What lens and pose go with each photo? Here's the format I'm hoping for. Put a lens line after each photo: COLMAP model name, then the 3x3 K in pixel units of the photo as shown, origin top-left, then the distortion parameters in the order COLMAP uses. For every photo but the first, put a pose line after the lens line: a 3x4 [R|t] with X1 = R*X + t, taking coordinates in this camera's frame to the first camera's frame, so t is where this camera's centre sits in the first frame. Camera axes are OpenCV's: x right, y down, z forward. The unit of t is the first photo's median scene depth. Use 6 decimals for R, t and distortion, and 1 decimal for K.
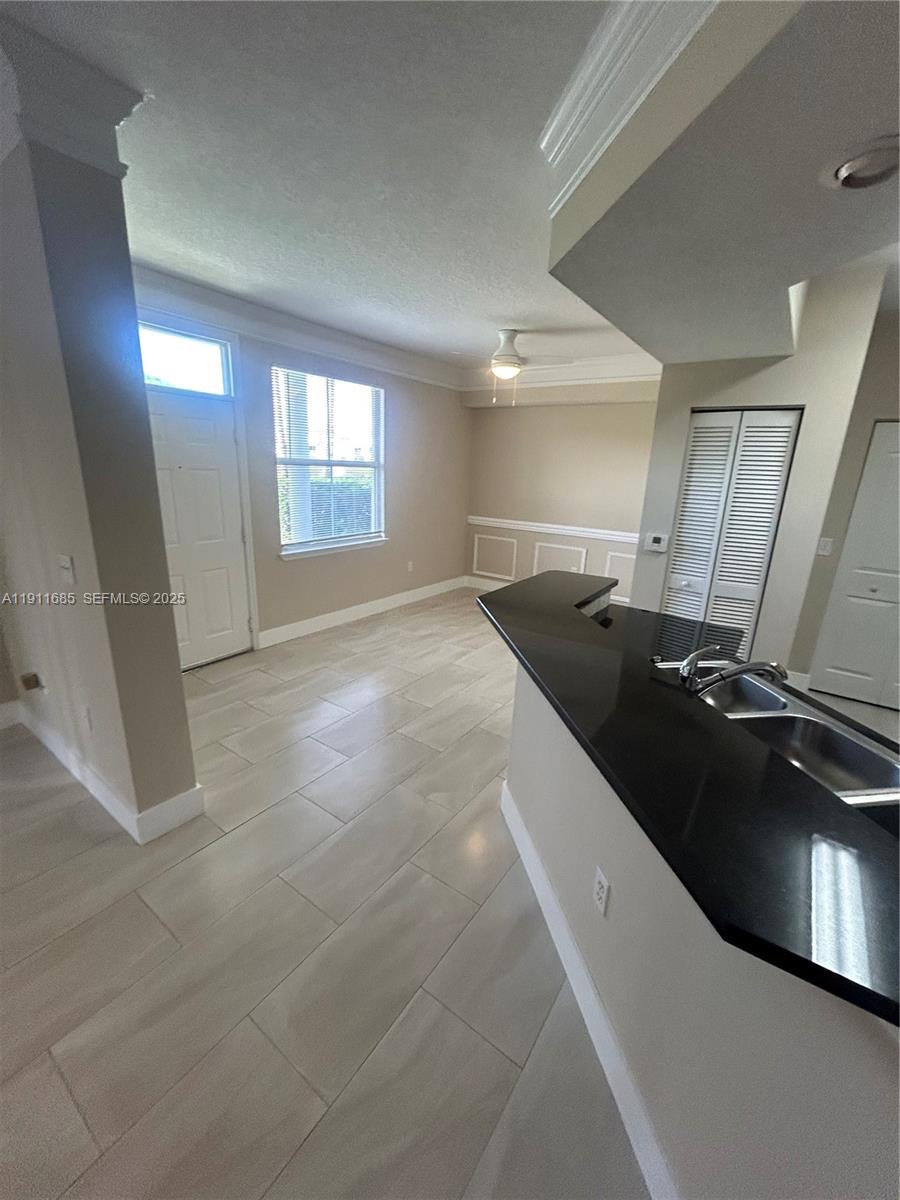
lens RADIAL K [[482.0, 0, 453.1], [0, 482.0, 600.4], [0, 0, 1]] dist [0.000751, -0.000617]
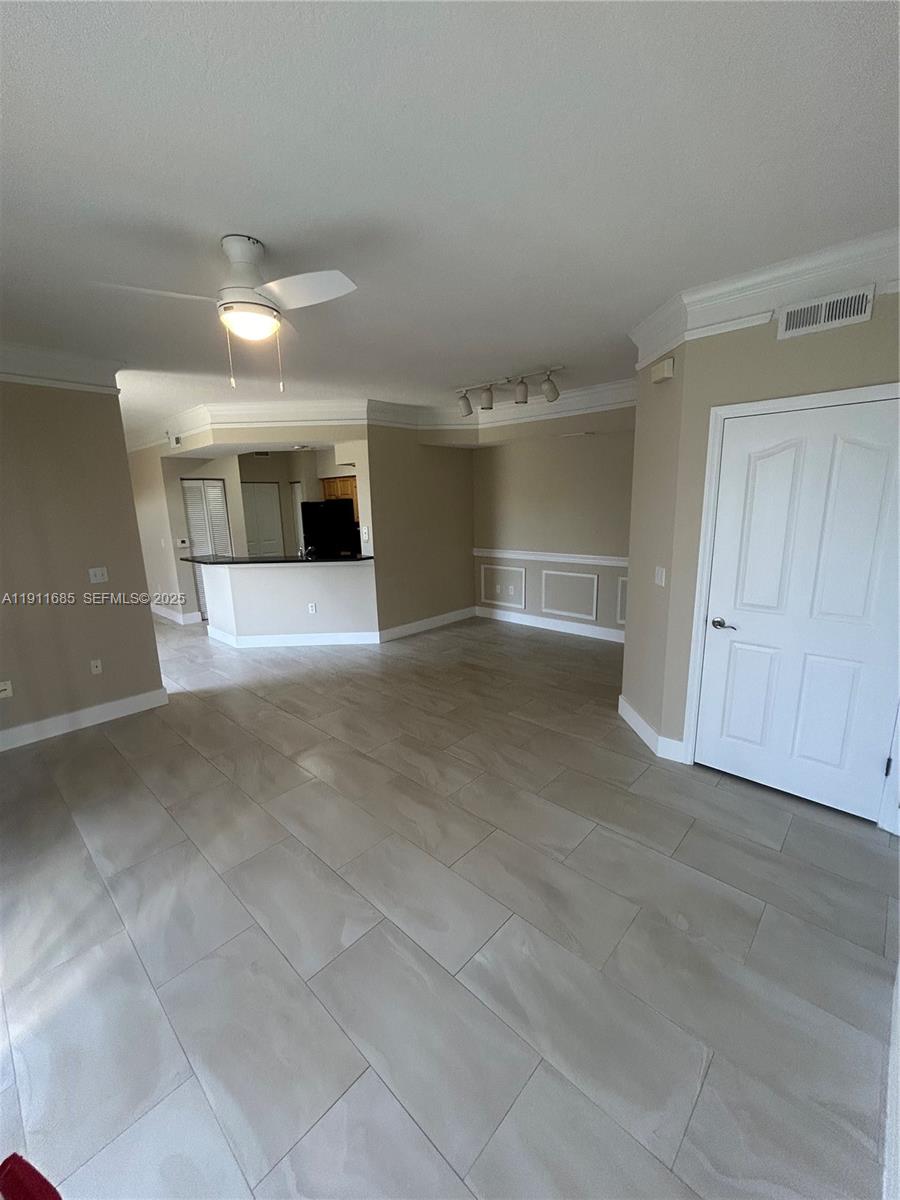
lens RADIAL K [[482.0, 0, 453.1], [0, 482.0, 600.4], [0, 0, 1]] dist [0.000751, -0.000617]
pose [[0.135295, -0.244929, 0.960055, -1.534186], [0.294770, 0.935040, 0.197007, 0.041723], [-0.945942, 0.256341, 0.198704, -0.424438]]
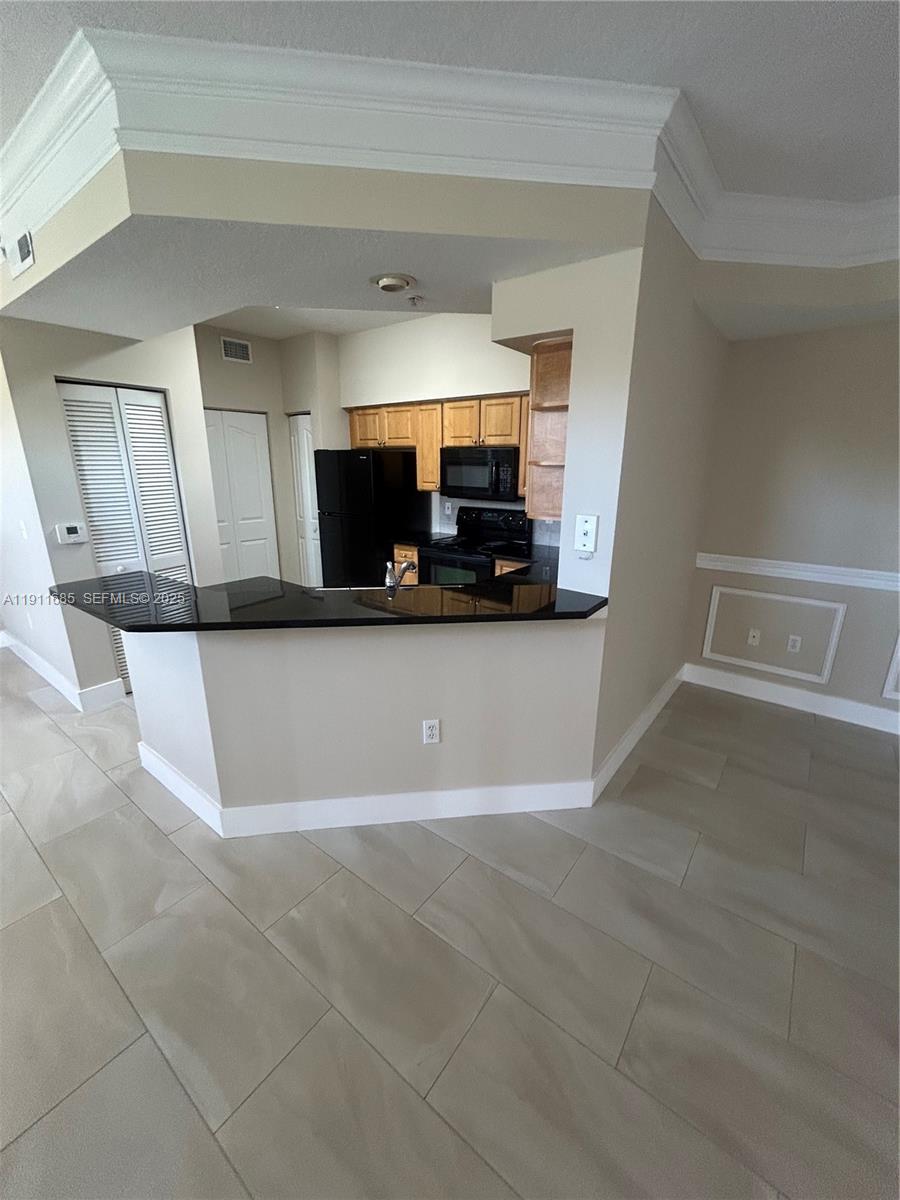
lens RADIAL K [[482.0, 0, 453.1], [0, 482.0, 600.4], [0, 0, 1]] dist [0.000751, -0.000617]
pose [[0.041401, -0.317469, 0.947364, -0.447006], [0.264236, 0.917897, 0.296047, -0.093550], [-0.963569, 0.238071, 0.121889, 0.293976]]
